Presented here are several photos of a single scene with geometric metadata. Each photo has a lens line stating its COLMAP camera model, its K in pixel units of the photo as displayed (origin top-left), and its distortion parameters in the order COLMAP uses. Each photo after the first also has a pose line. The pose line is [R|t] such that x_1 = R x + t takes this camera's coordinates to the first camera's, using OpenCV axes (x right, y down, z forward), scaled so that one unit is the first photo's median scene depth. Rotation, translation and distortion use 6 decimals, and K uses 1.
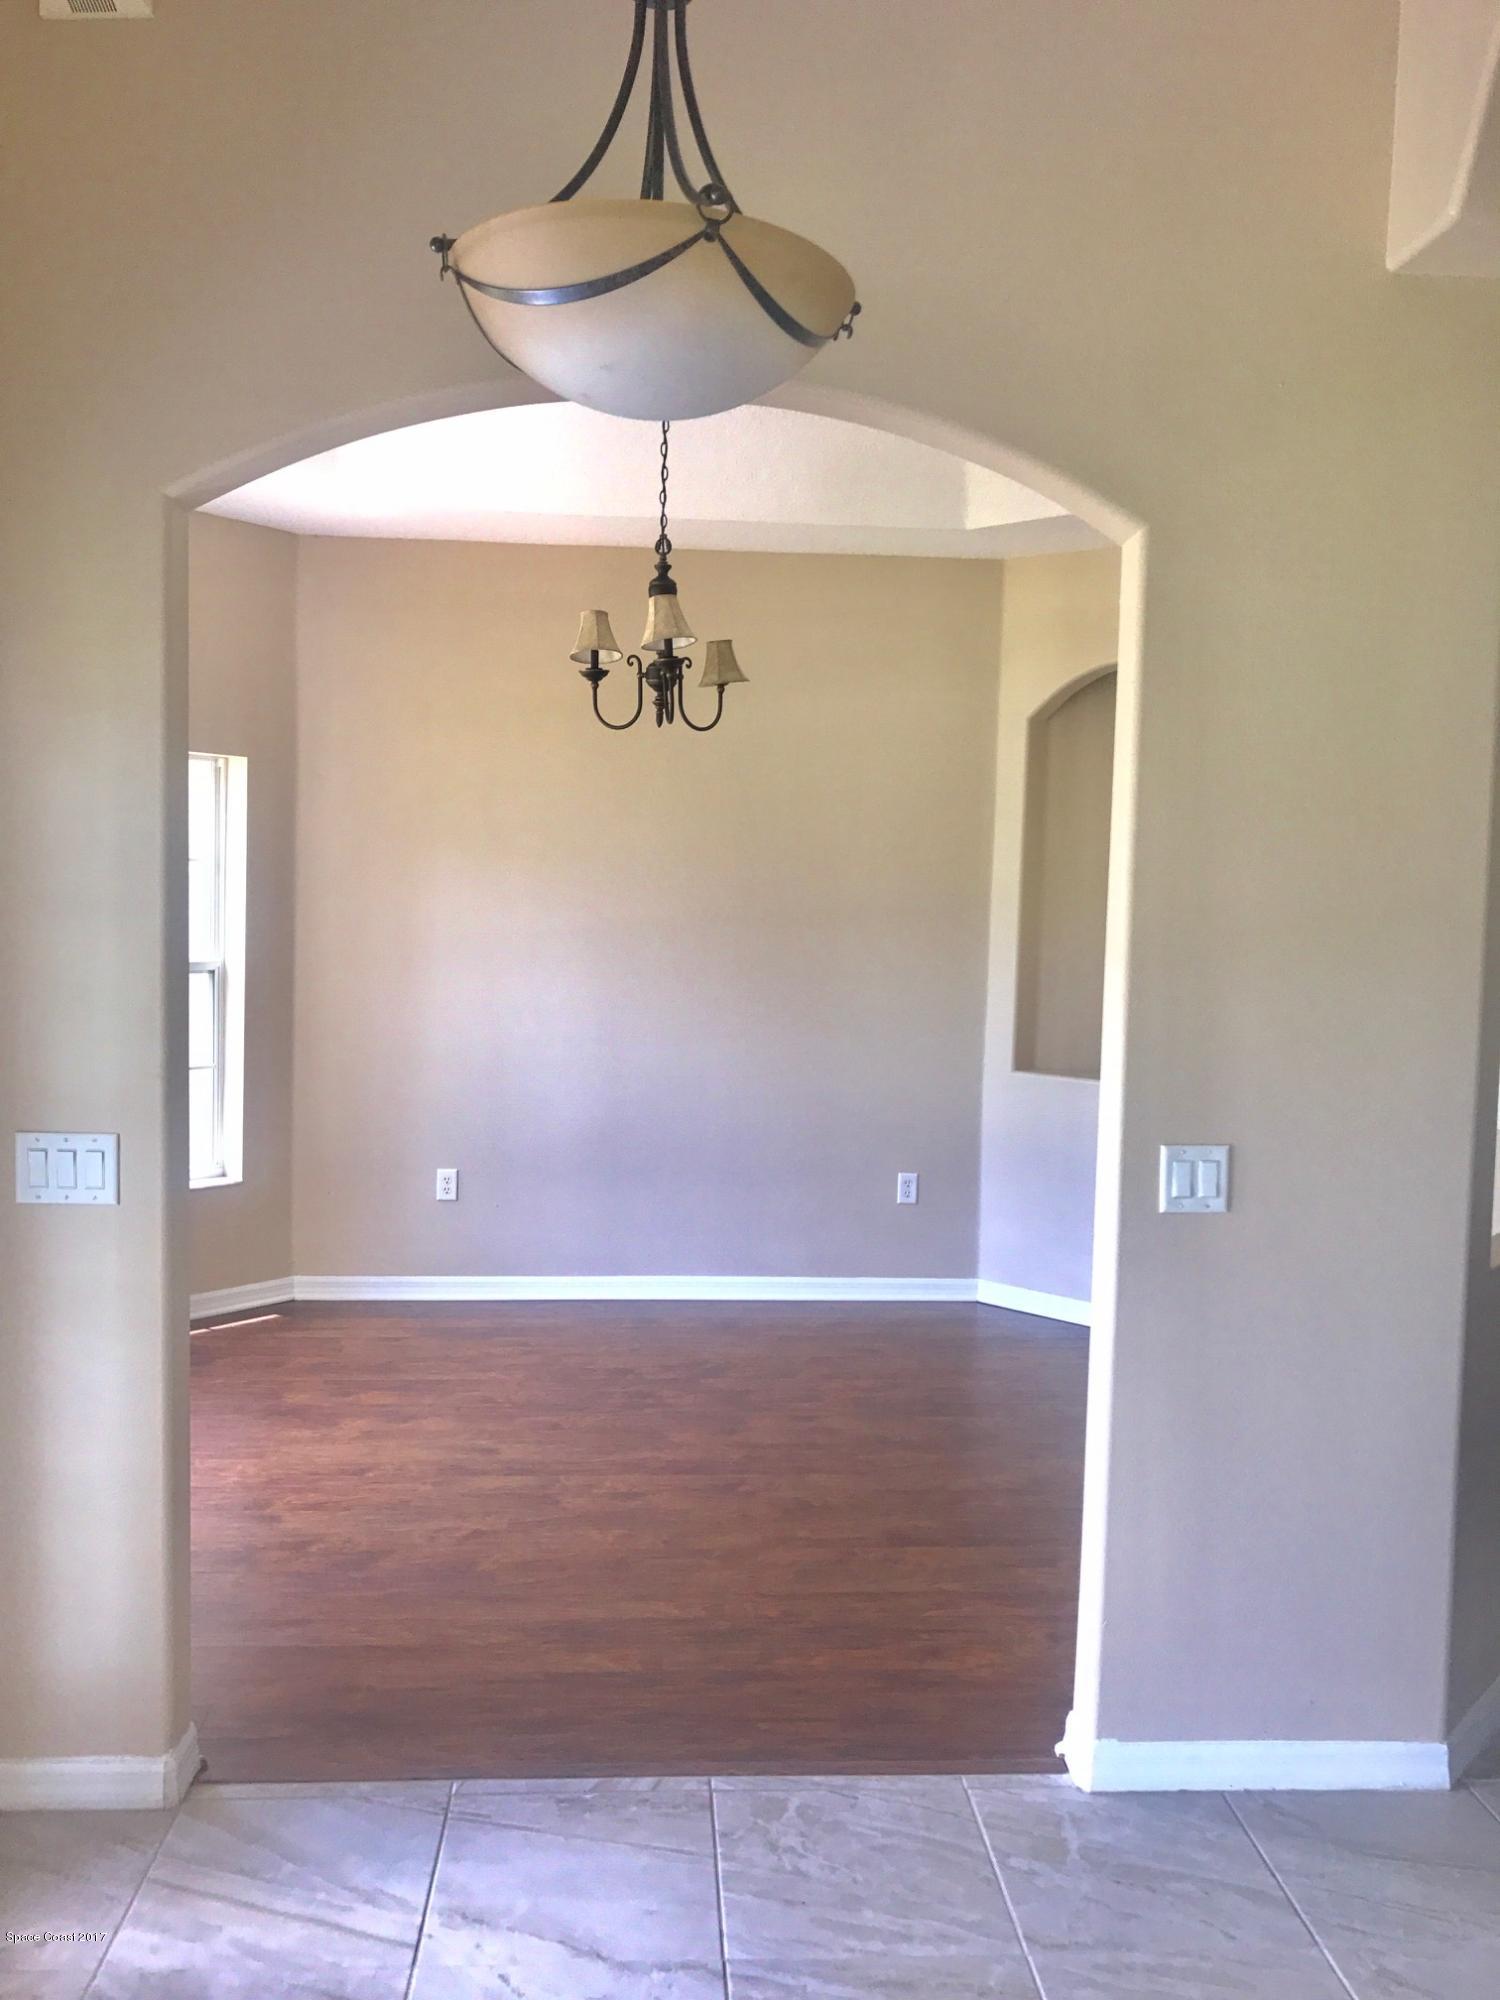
lens RADIAL K [[1633.5, 0, 750.1], [0, 1633.5, 1000.1], [0, 0, 1]] dist [0.001598, -0.018499]
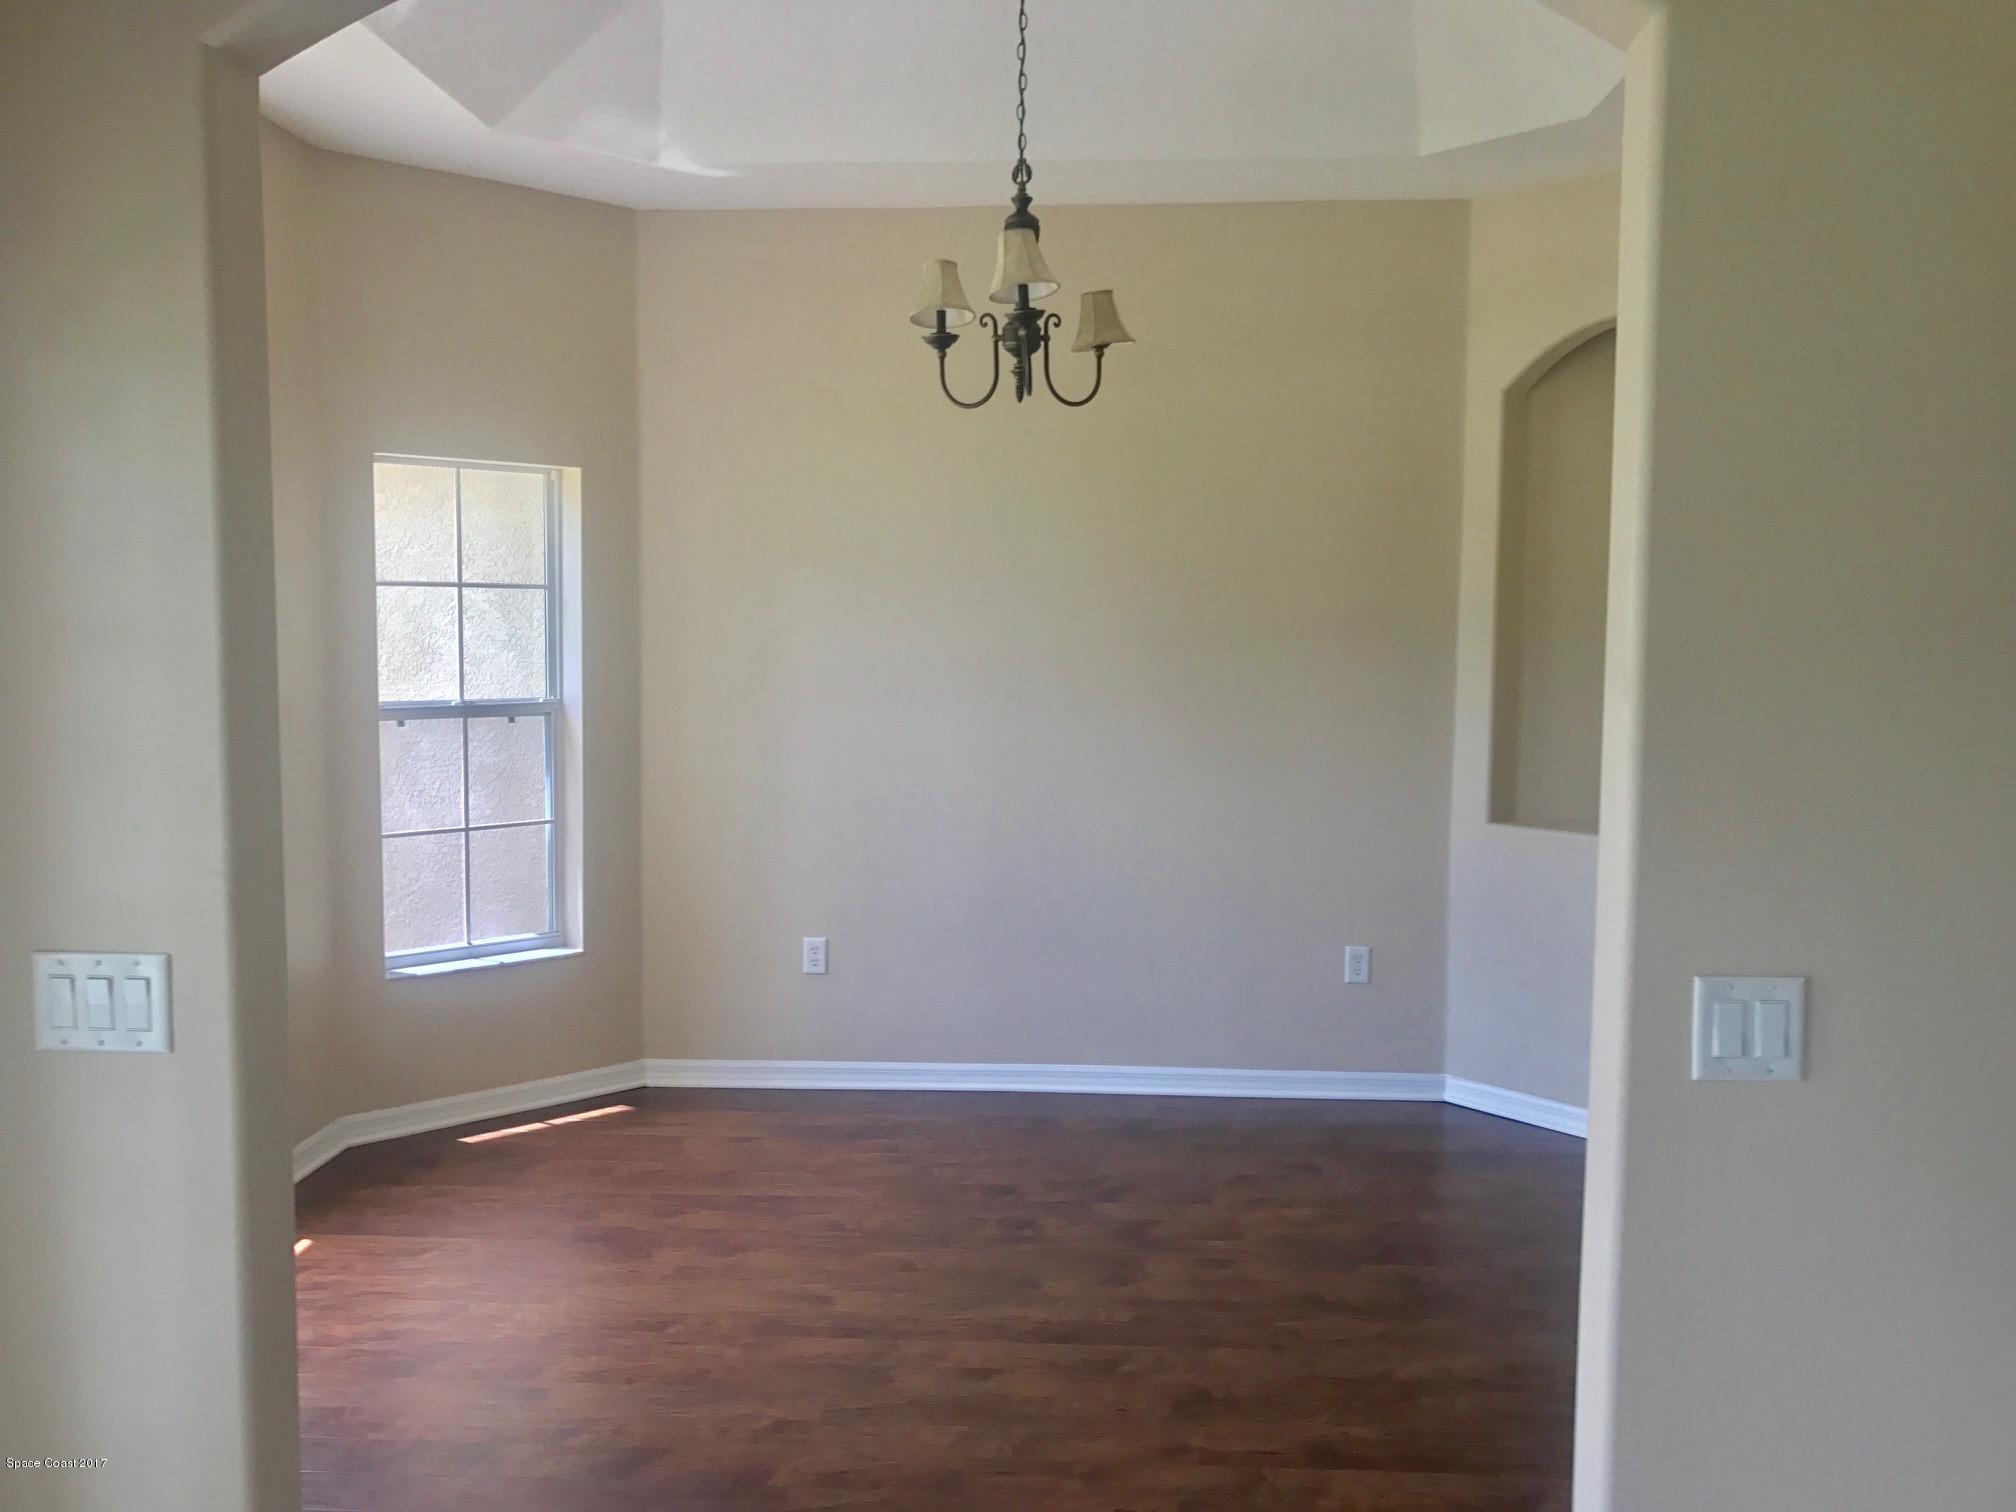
lens RADIAL K [[1646.6, 0, 1009.1], [0, 1646.6, 754.3], [0, 0, 1]] dist [0.001598, -0.018499]
pose [[0.991152, -0.008844, -0.132440, 0.043283], [0.010812, 0.999841, 0.014153, -0.006760], [0.132293, -0.015459, 0.991090, 0.197038]]
